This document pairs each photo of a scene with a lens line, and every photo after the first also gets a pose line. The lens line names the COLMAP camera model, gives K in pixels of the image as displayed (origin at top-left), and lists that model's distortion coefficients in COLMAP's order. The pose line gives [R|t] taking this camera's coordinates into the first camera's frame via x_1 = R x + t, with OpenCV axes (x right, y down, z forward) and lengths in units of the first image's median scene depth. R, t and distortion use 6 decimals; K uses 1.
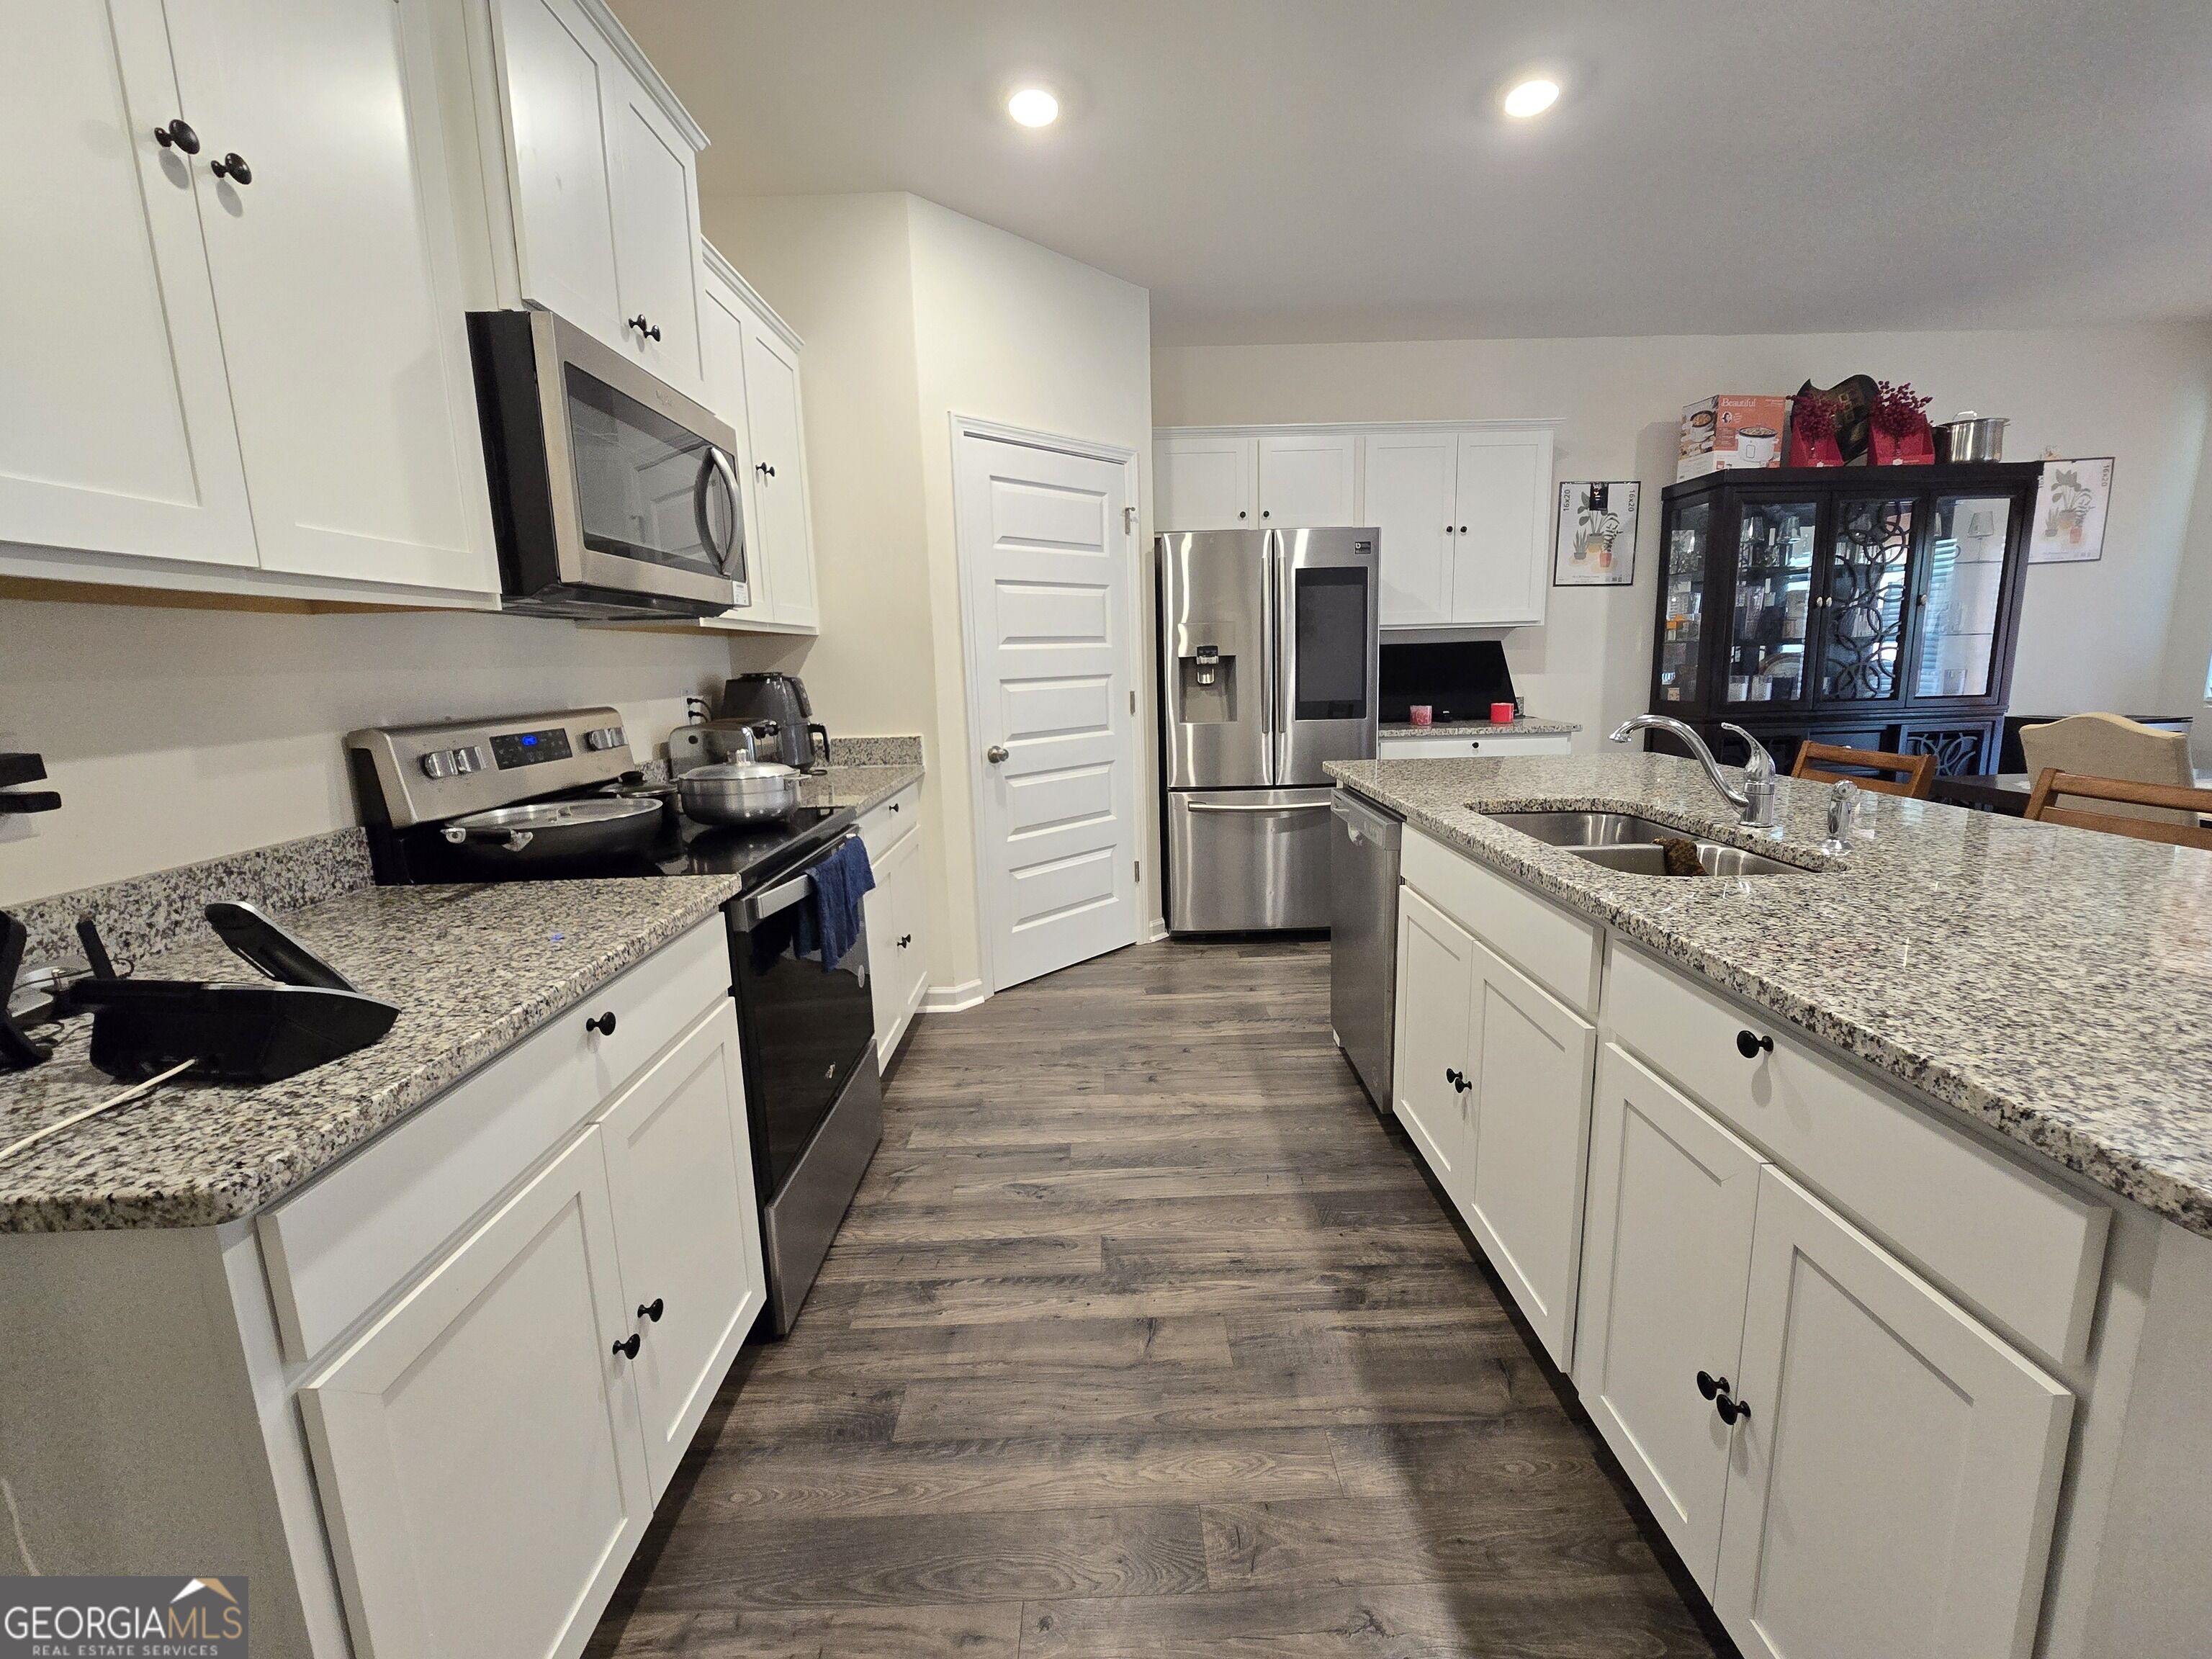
lens RADIAL K [[907.0, 0, 1116.9], [0, 907.0, 825.6], [0, 0, 1]] dist [-0.005634, 0.000473]
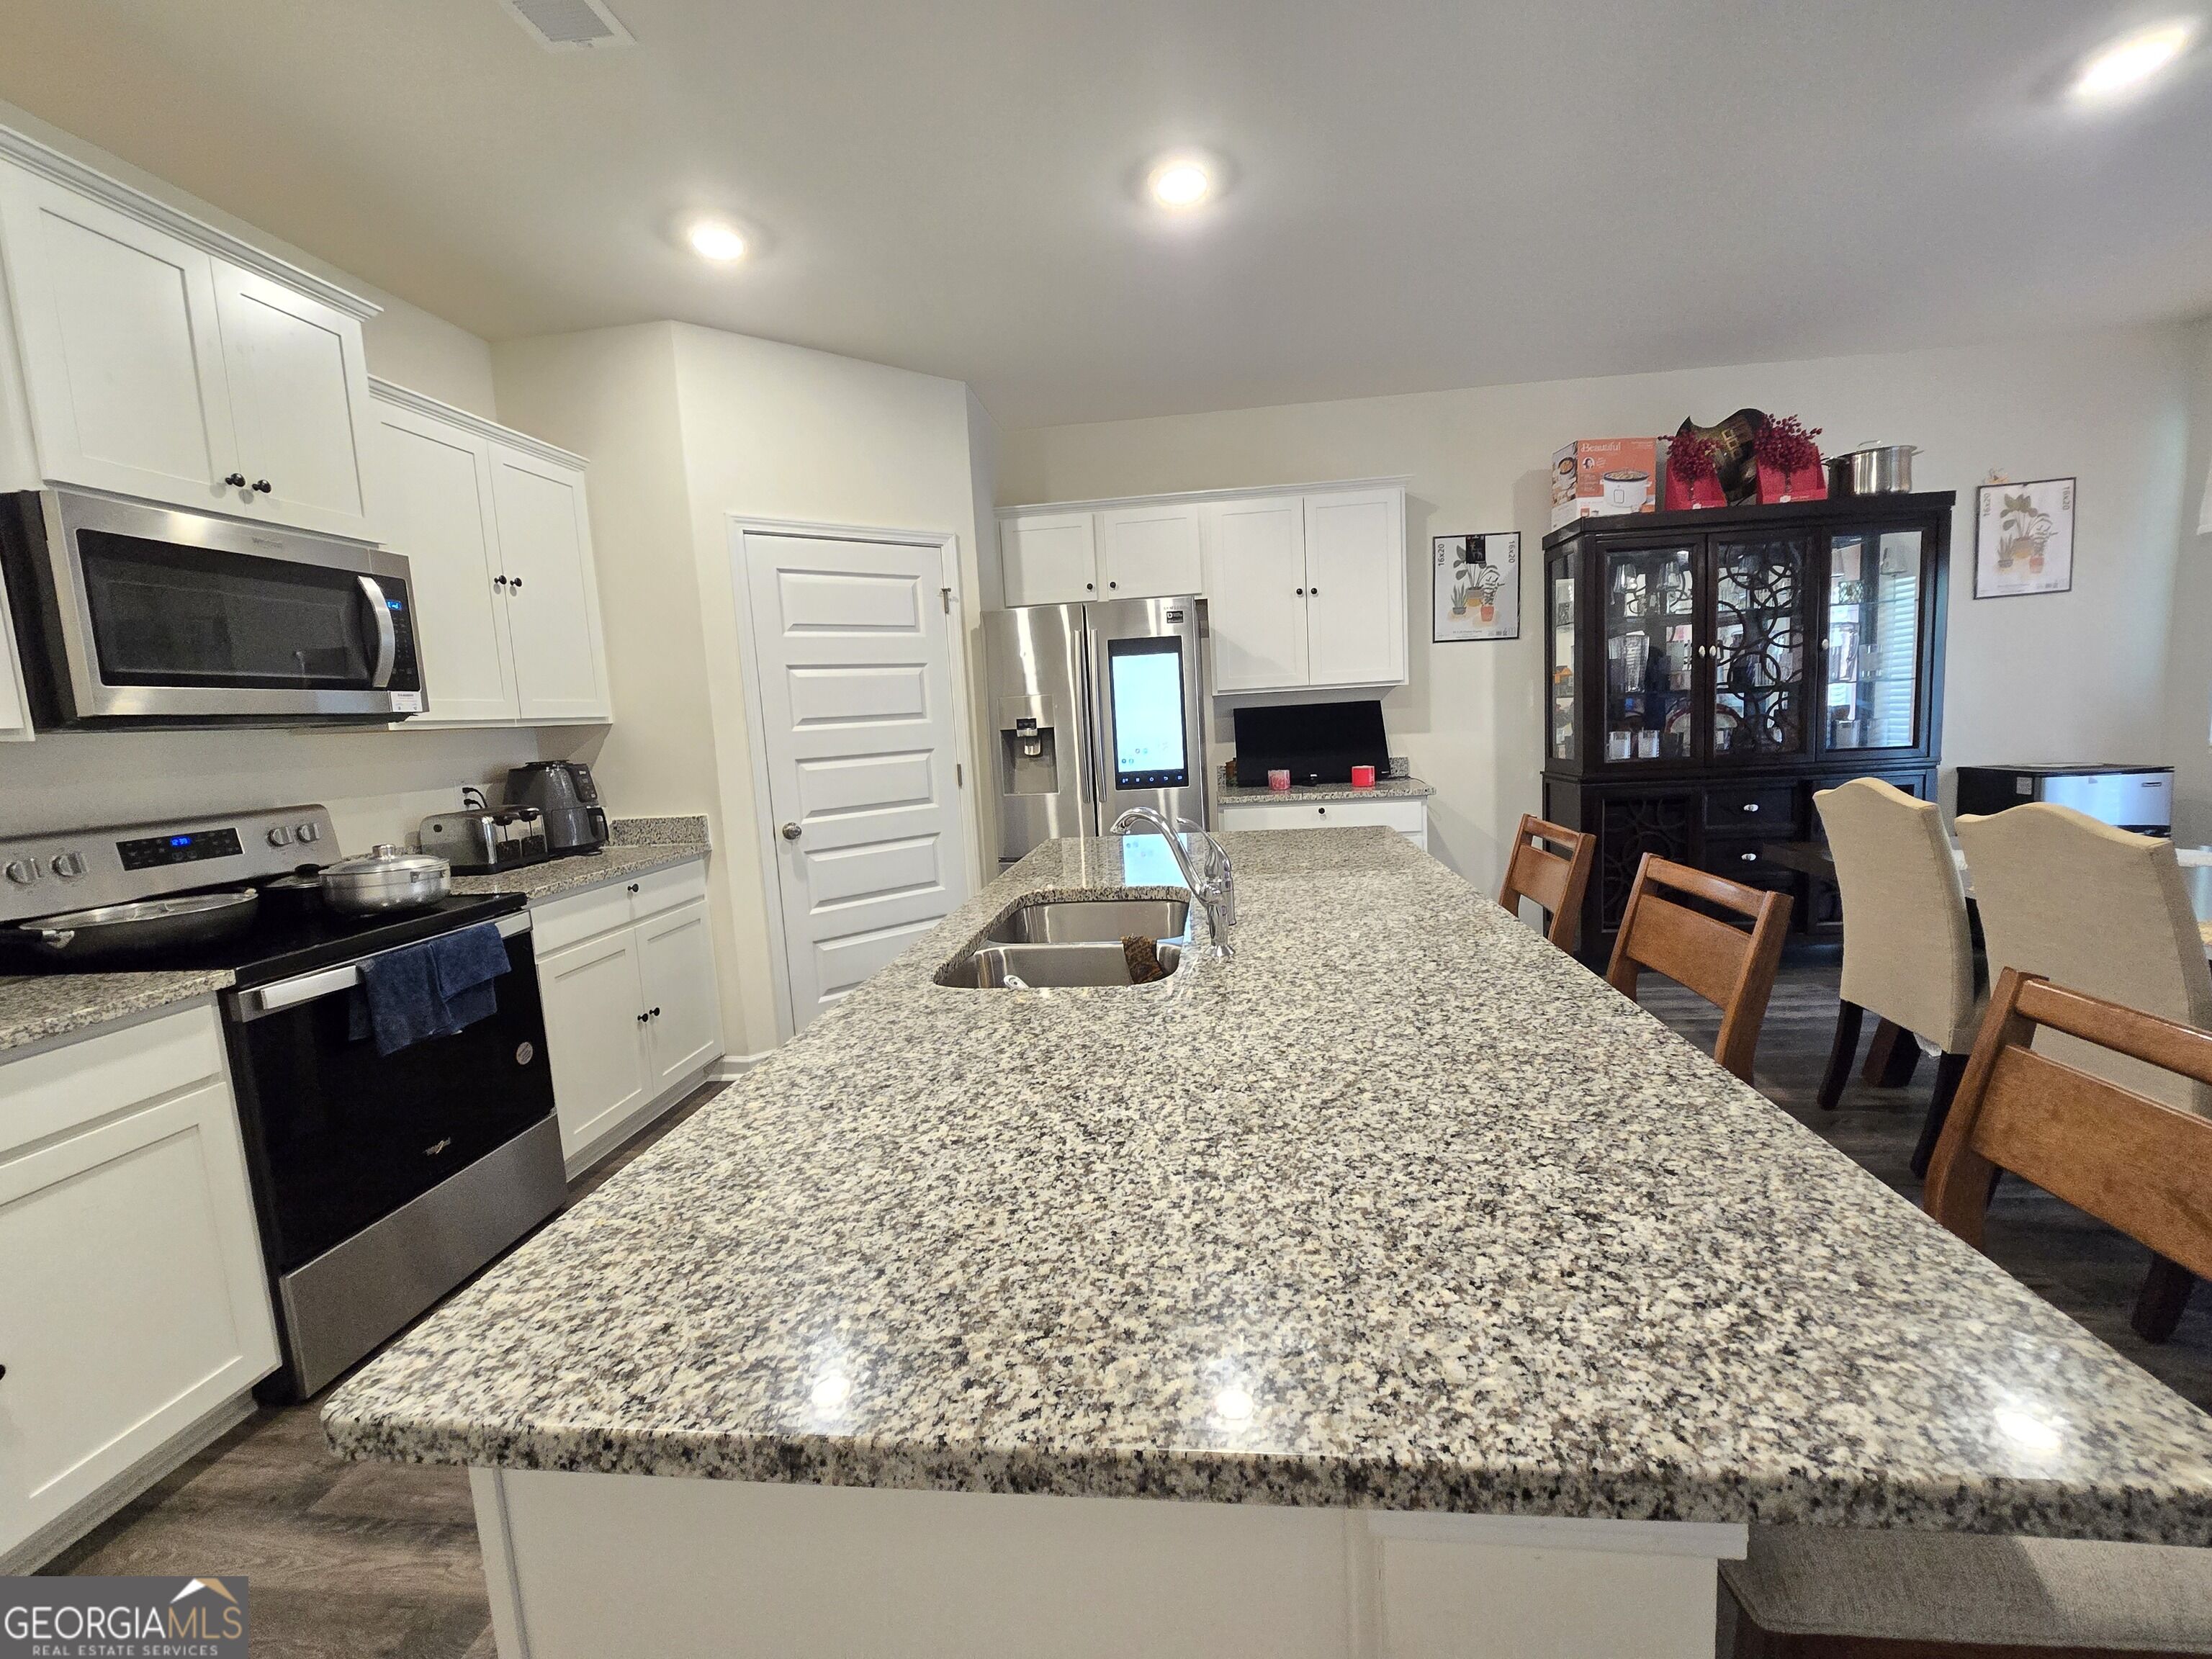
lens RADIAL K [[907.0, 0, 1118.1], [0, 907.0, 829.4], [0, 0, 1]] dist [-0.005634, 0.000473]
pose [[0.992142, -0.010808, -0.124648, 0.300600], [0.004659, 0.998763, -0.049515, -0.022040], [0.125029, 0.048545, 0.990965, 0.012888]]
